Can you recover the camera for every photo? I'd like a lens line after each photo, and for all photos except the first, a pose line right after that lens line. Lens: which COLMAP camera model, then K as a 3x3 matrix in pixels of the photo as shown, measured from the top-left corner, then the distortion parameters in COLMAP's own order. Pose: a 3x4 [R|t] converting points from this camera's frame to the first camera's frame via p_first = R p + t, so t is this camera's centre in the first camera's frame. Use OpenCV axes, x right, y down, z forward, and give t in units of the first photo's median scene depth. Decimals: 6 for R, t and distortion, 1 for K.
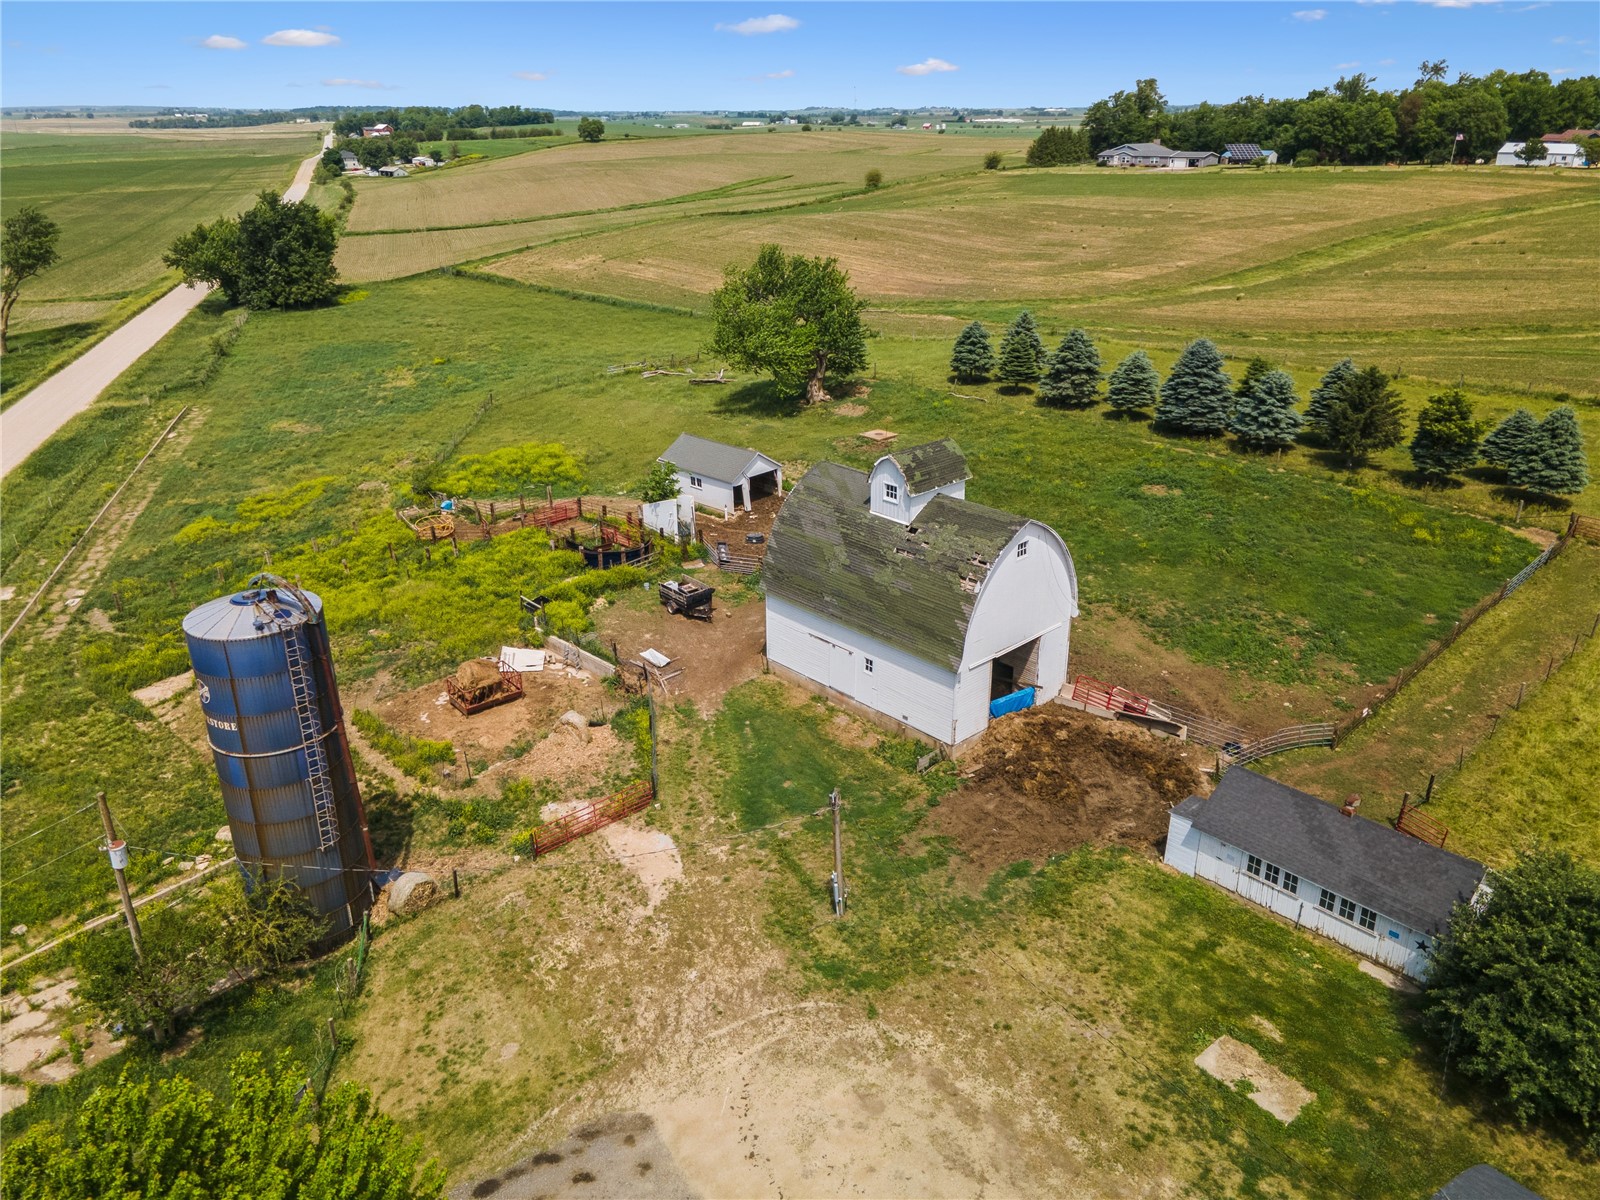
lens RADIAL K [[1197.4, 0, 805.4], [0, 1197.4, 573.6], [0, 0, 1]] dist [0.030920, 0.045695]
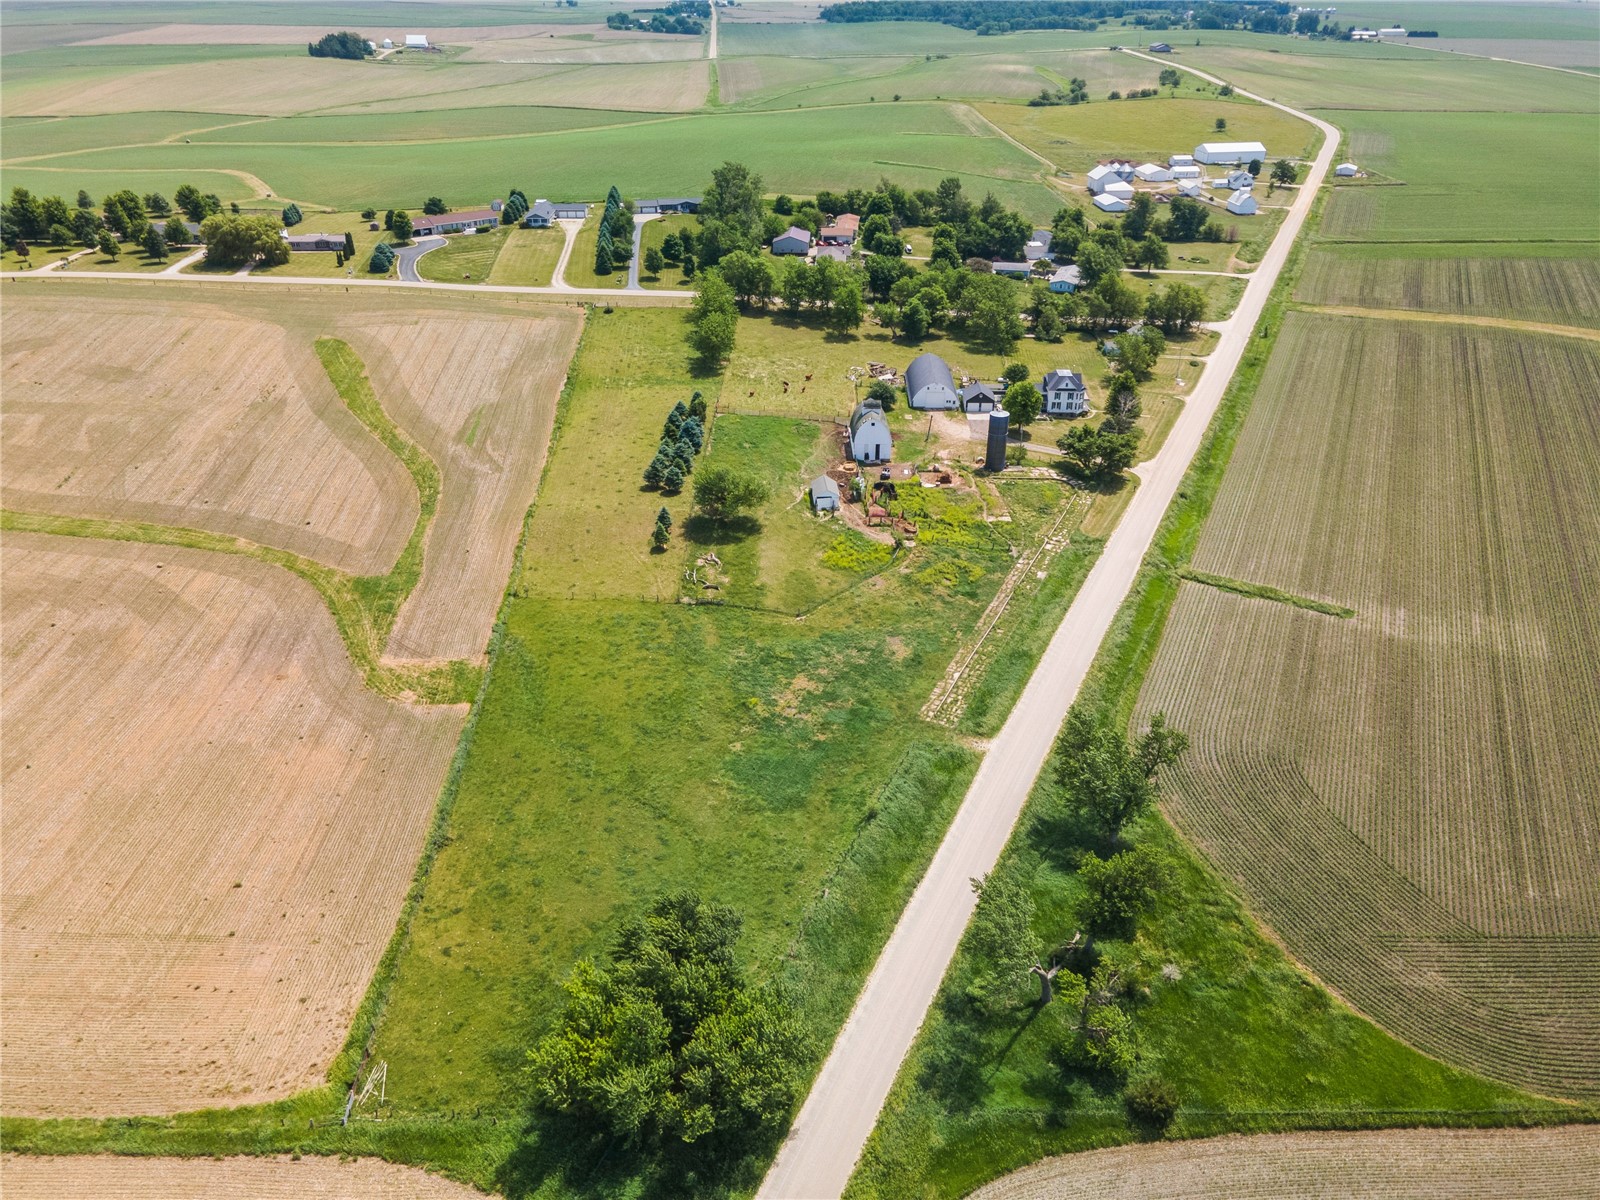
lens RADIAL K [[1197.4, 0, 805.4], [0, 1197.4, 573.6], [0, 0, 1]] dist [0.030920, 0.045695]
pose [[-0.753136, -0.296081, 0.587471, -1.440144], [0.239690, 0.708119, 0.664166, -1.508324], [-0.612646, 0.641018, -0.462342, 2.008373]]
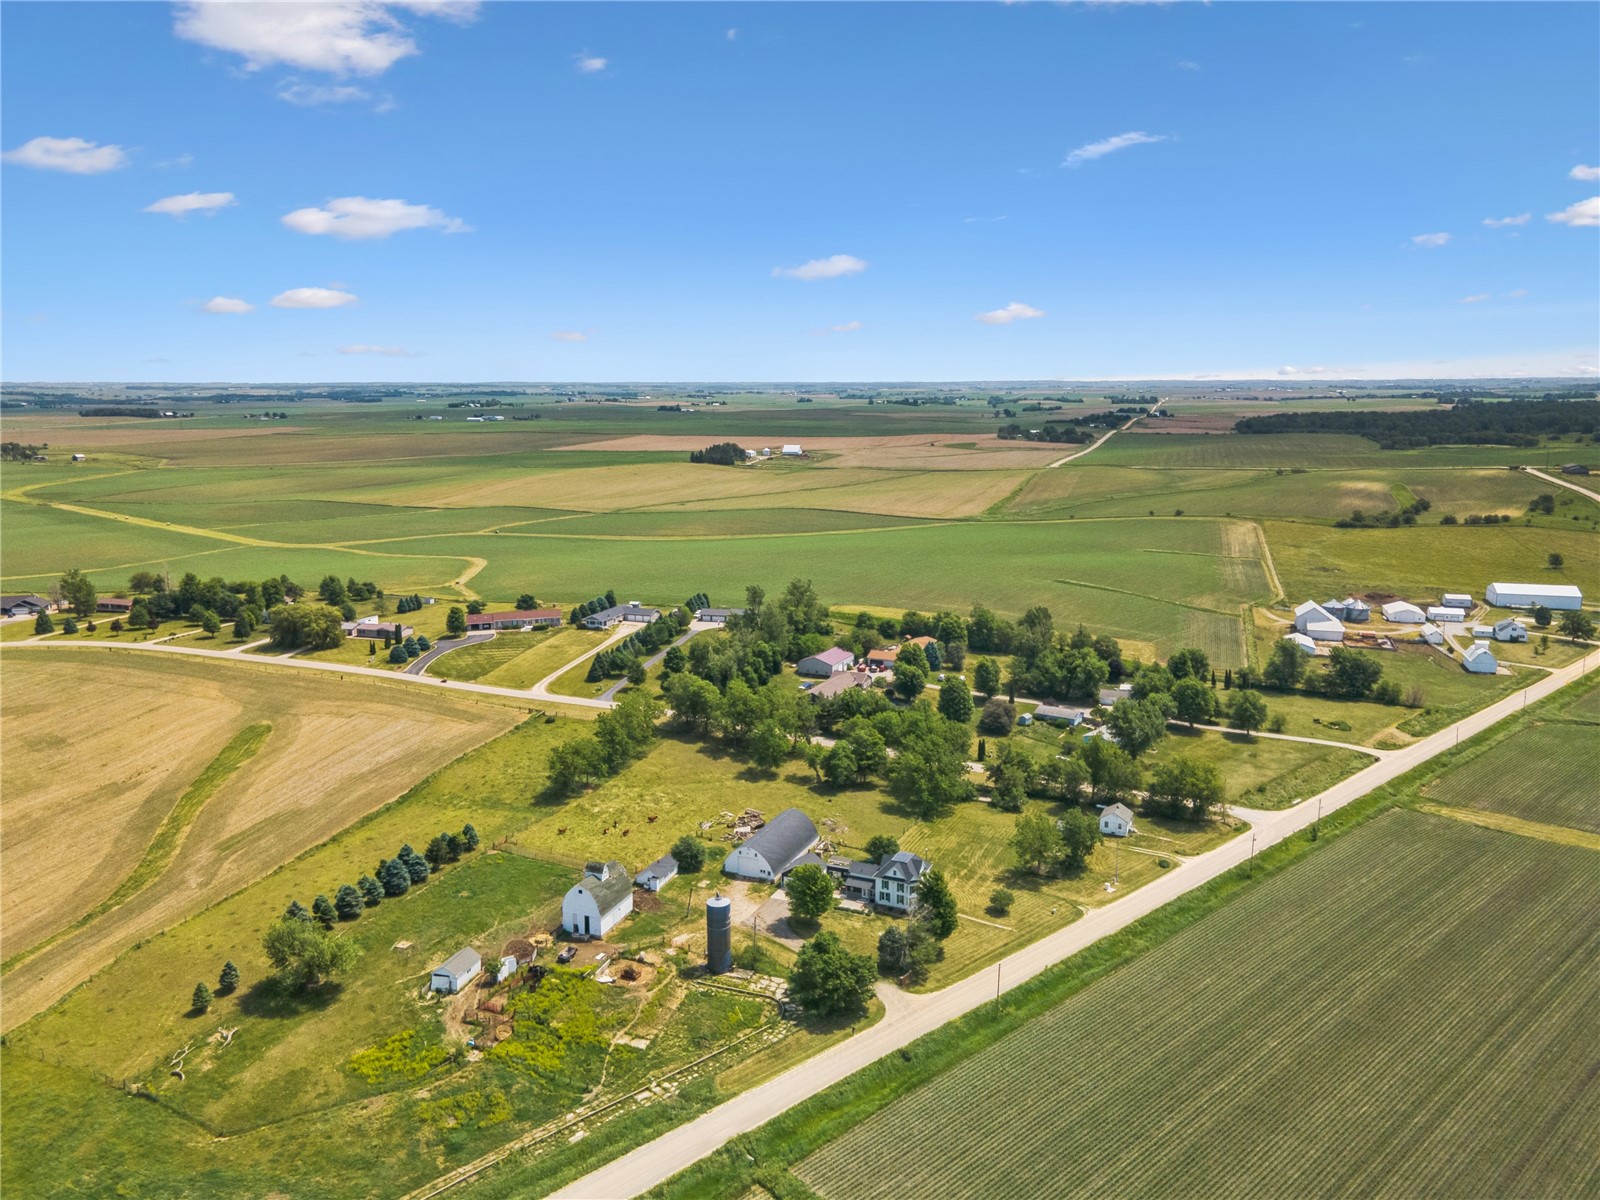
lens RADIAL K [[1206.4, 0, 794.1], [0, 1206.4, 630.7], [0, 0, 1]] dist [0.046111, 0.003157]
pose [[-0.448190, -0.179583, 0.875714, -1.964575], [0.329276, 0.877573, 0.348488, -1.074830], [-0.831086, 0.444540, -0.334187, 0.768891]]
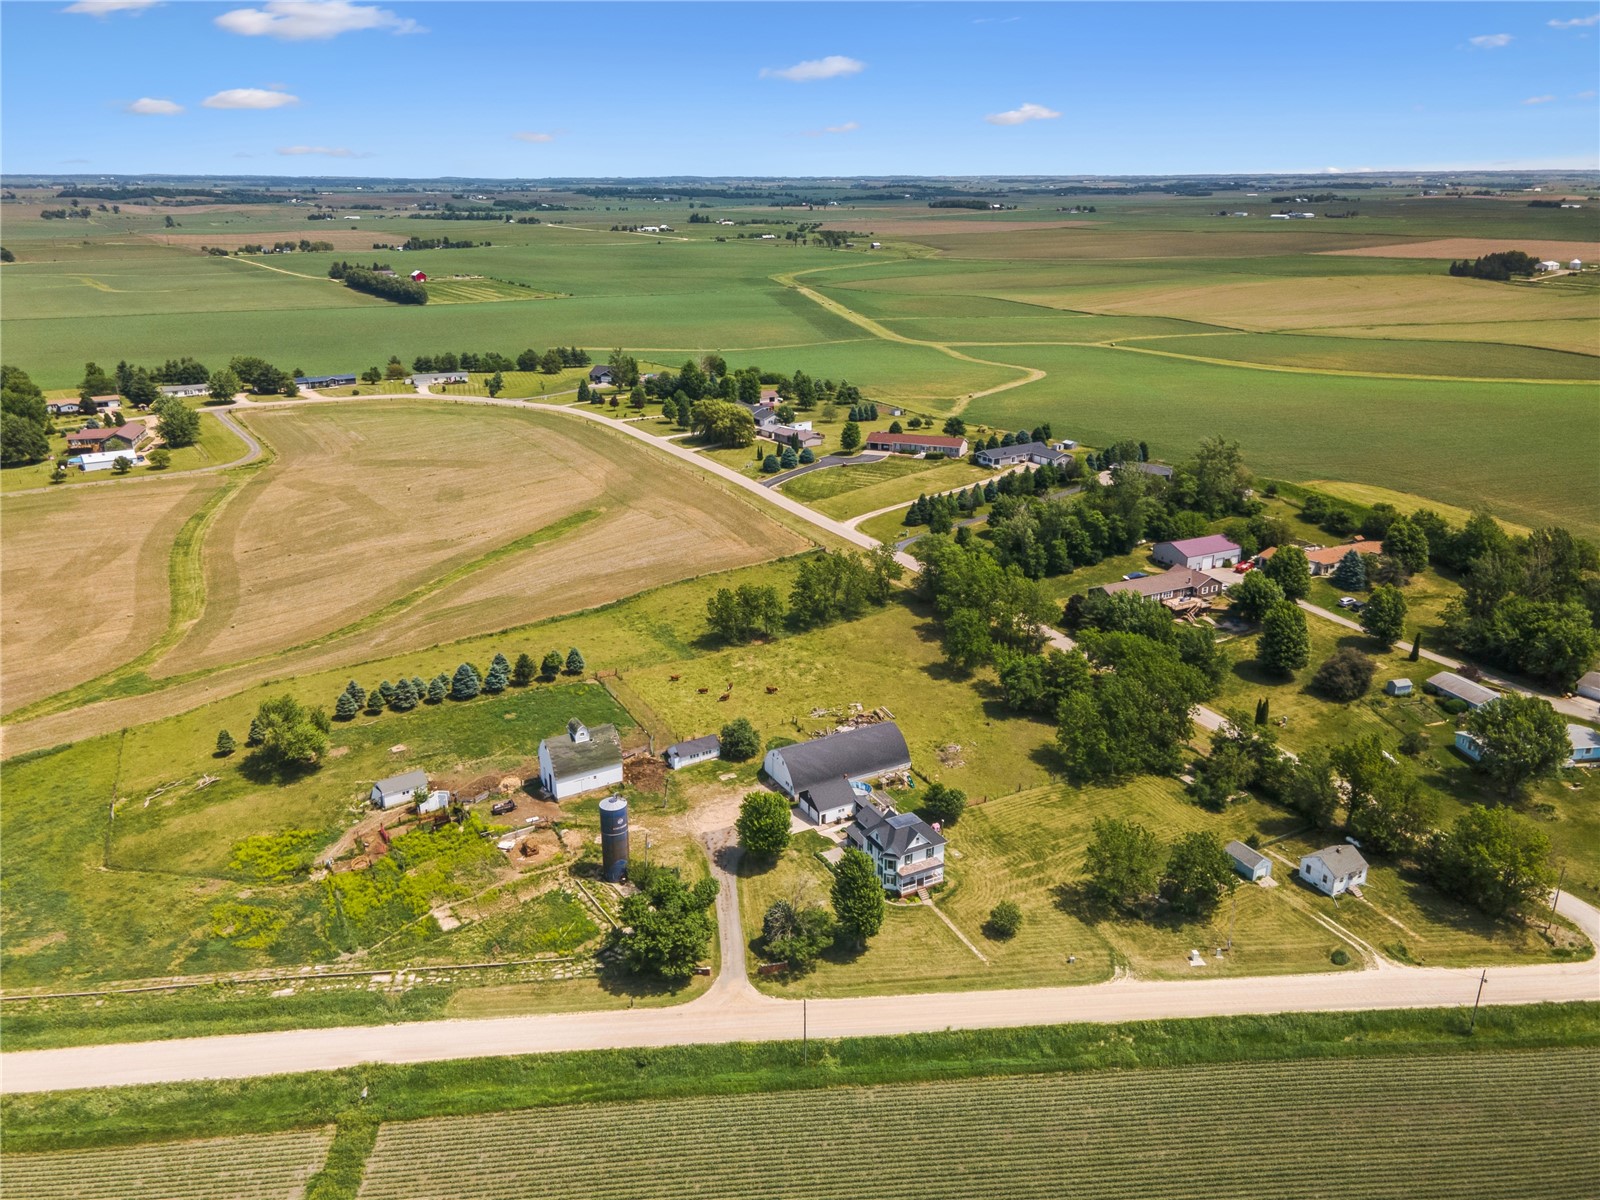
lens RADIAL K [[1197.4, 0, 805.4], [0, 1197.4, 573.6], [0, 0, 1]] dist [0.030920, 0.045695]
pose [[0.193212, -0.310232, 0.930820, -1.692369], [0.355761, 0.906286, 0.228210, -0.611703], [-0.914387, 0.287056, 0.285474, -0.485804]]
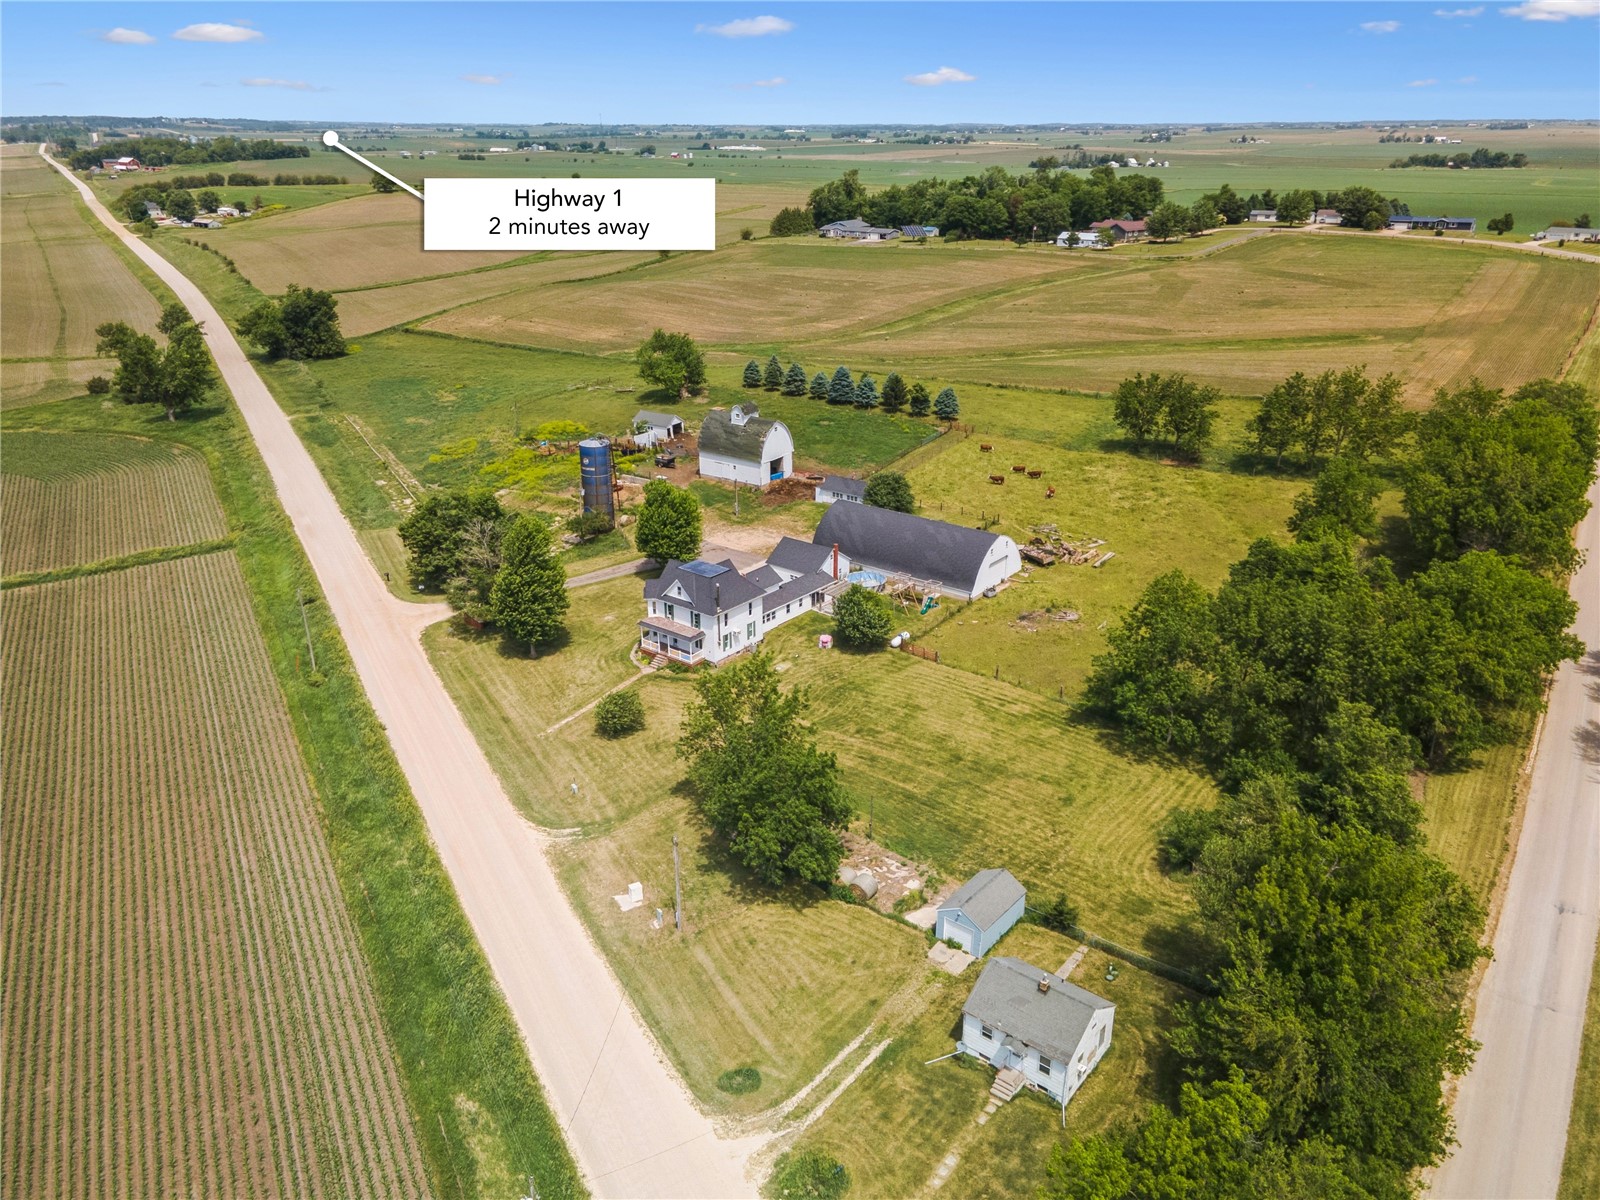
lens RADIAL K [[1219.8, 0, 827.2], [0, 1219.8, 596.2], [0, 0, 1]] dist [0.049602, -0.001361]
pose [[0.976870, -0.070662, 0.201820, -0.217738], [0.070513, 0.997479, 0.007937, 0.226757], [-0.201872, 0.006477, 0.979390, -1.284676]]
